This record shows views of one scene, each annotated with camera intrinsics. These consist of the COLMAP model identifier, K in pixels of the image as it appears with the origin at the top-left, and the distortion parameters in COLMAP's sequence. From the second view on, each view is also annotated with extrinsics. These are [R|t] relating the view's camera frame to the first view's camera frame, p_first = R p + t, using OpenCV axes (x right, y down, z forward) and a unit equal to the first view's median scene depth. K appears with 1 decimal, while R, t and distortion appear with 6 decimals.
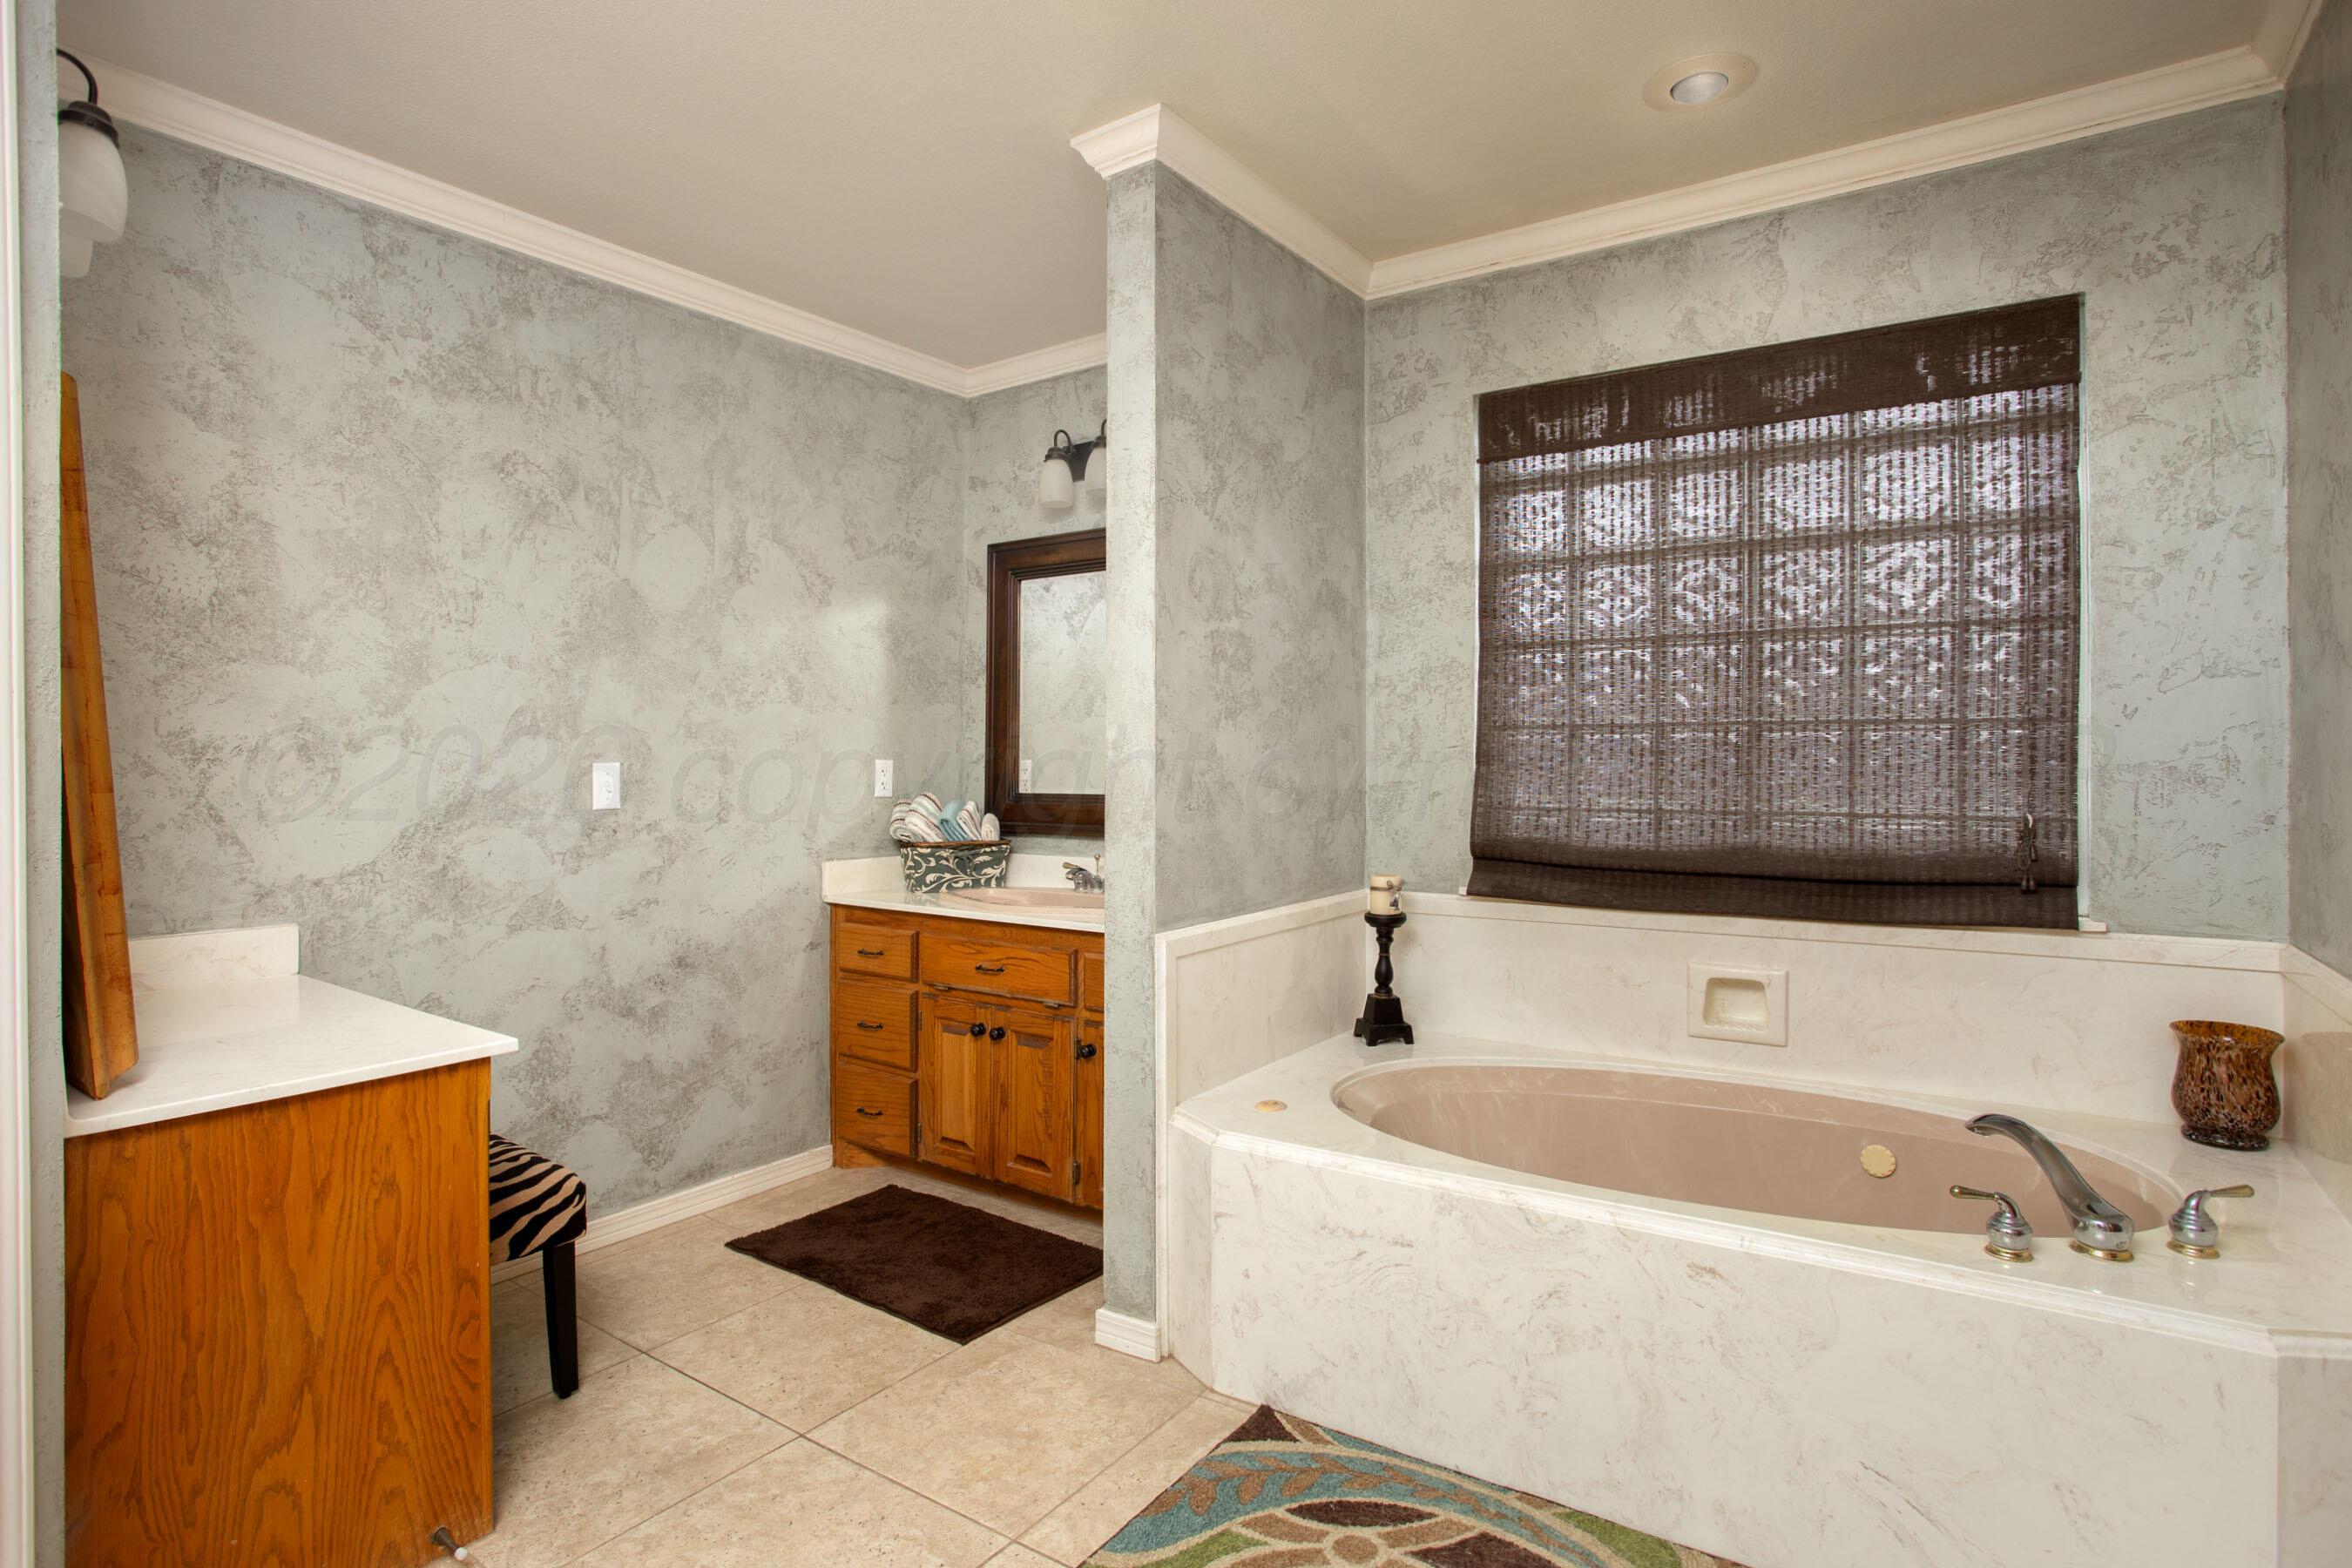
lens RADIAL K [[1198.9, 0, 1171.7], [0, 1198.9, 779.8], [0, 0, 1]] dist [-0.065421, 0.029442]
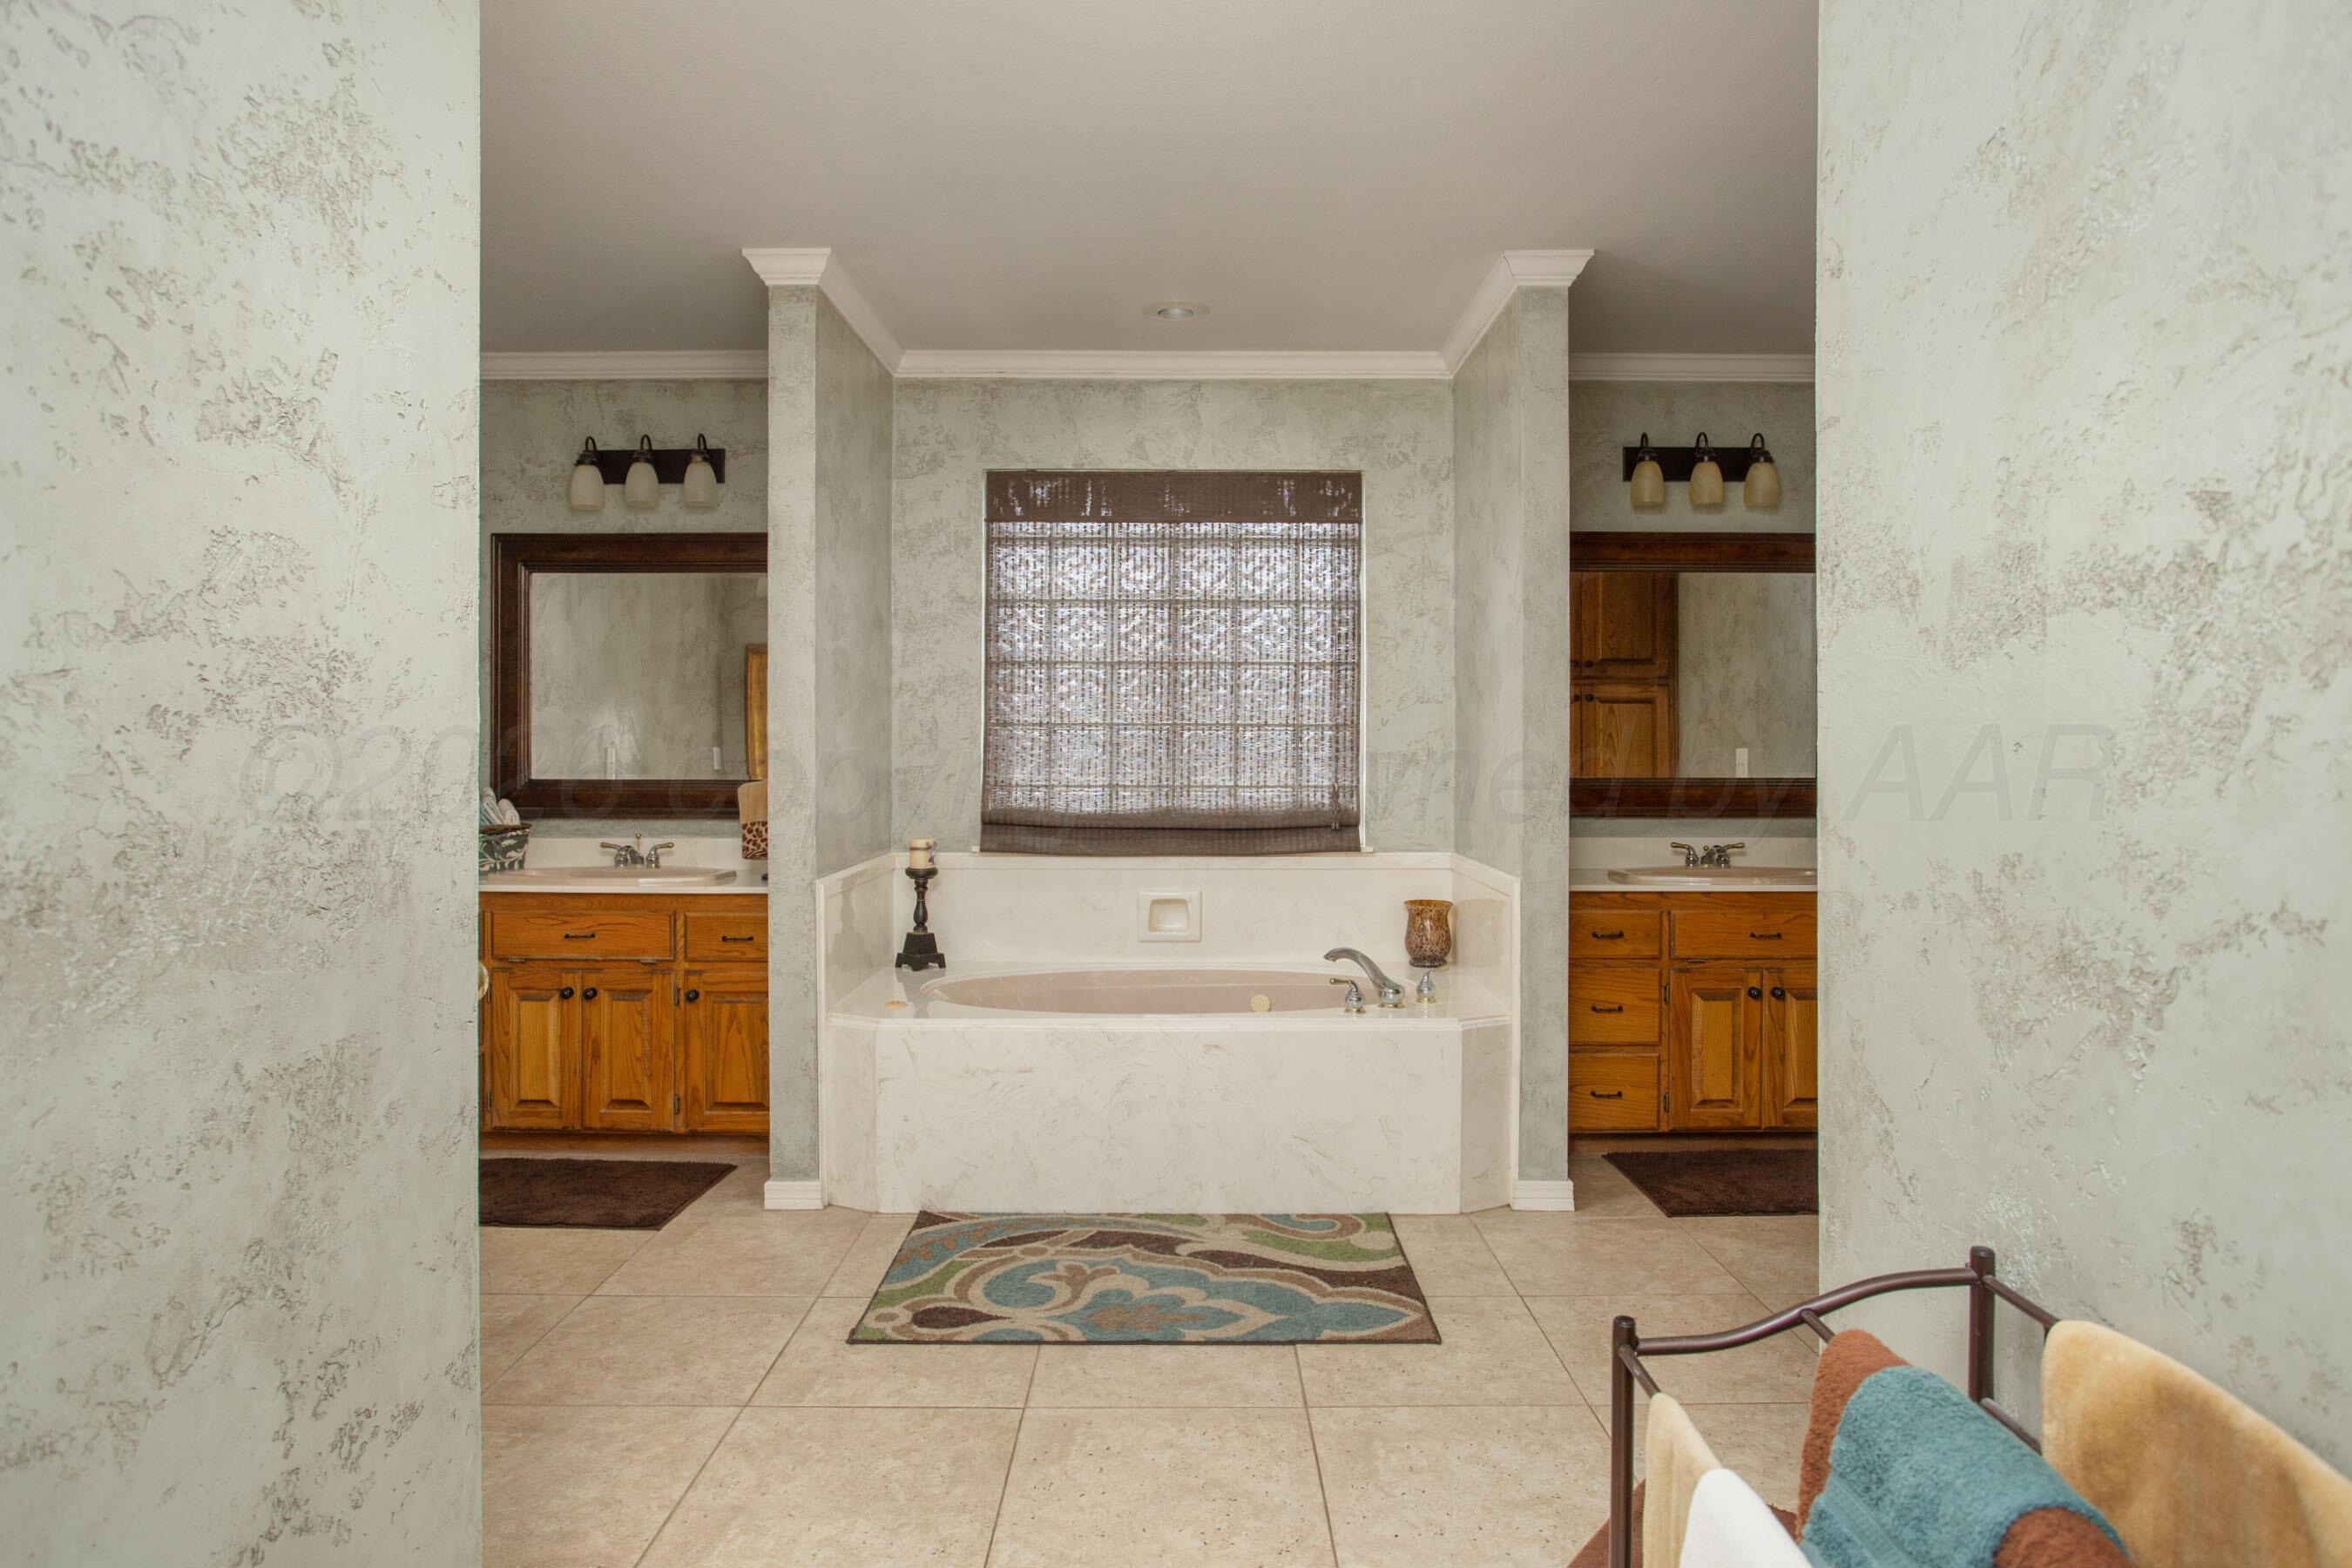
lens RADIAL K [[1388.7, 0, 1176.0], [0, 1388.7, 784.0], [0, 0, 1]] dist [-0.002648, -0.000999]
pose [[0.824349, -0.009403, 0.566004, -0.490640], [0.005106, 0.999945, 0.009175, 0.010108], [-0.566059, -0.004673, 0.824352, -0.426732]]
